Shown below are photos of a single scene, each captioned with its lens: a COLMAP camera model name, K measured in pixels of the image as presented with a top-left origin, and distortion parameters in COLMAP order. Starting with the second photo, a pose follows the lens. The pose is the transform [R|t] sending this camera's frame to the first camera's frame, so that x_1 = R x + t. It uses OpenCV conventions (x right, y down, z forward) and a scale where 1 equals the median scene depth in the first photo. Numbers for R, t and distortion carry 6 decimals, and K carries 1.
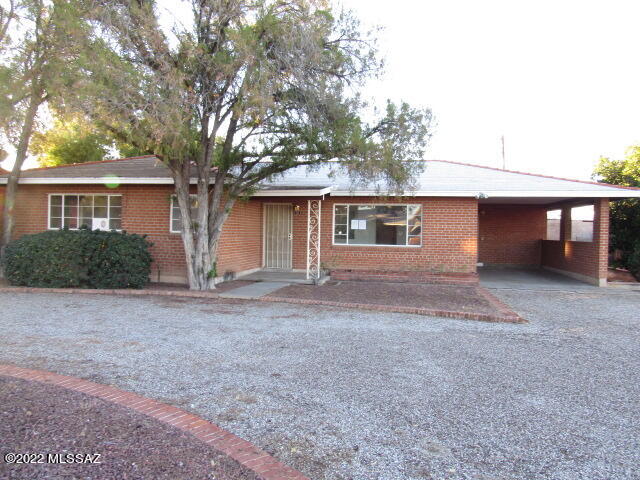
lens RADIAL K [[465.9, 0, 320.0], [0, 465.9, 240.0], [0, 0, 1]] dist [-0.010361, -0.000982]
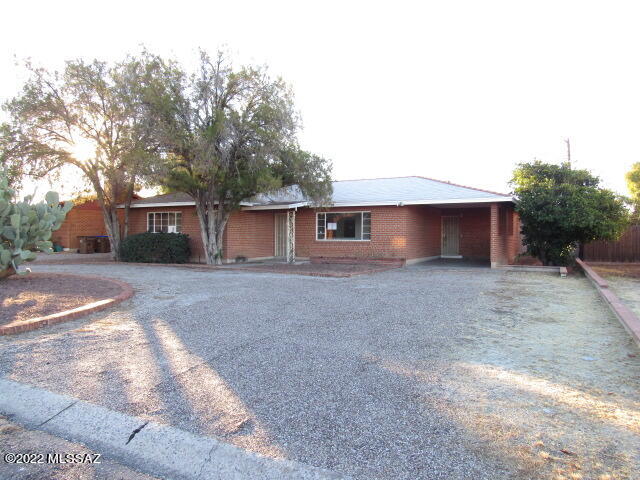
lens RADIAL K [[465.9, 0, 320.0], [0, 465.9, 240.0], [0, 0, 1]] dist [-0.010361, -0.000982]
pose [[0.950088, -0.014262, -0.311655, 0.578767], [0.008791, 0.999782, -0.018952, 0.042851], [0.311858, 0.015266, 0.950006, -0.462242]]
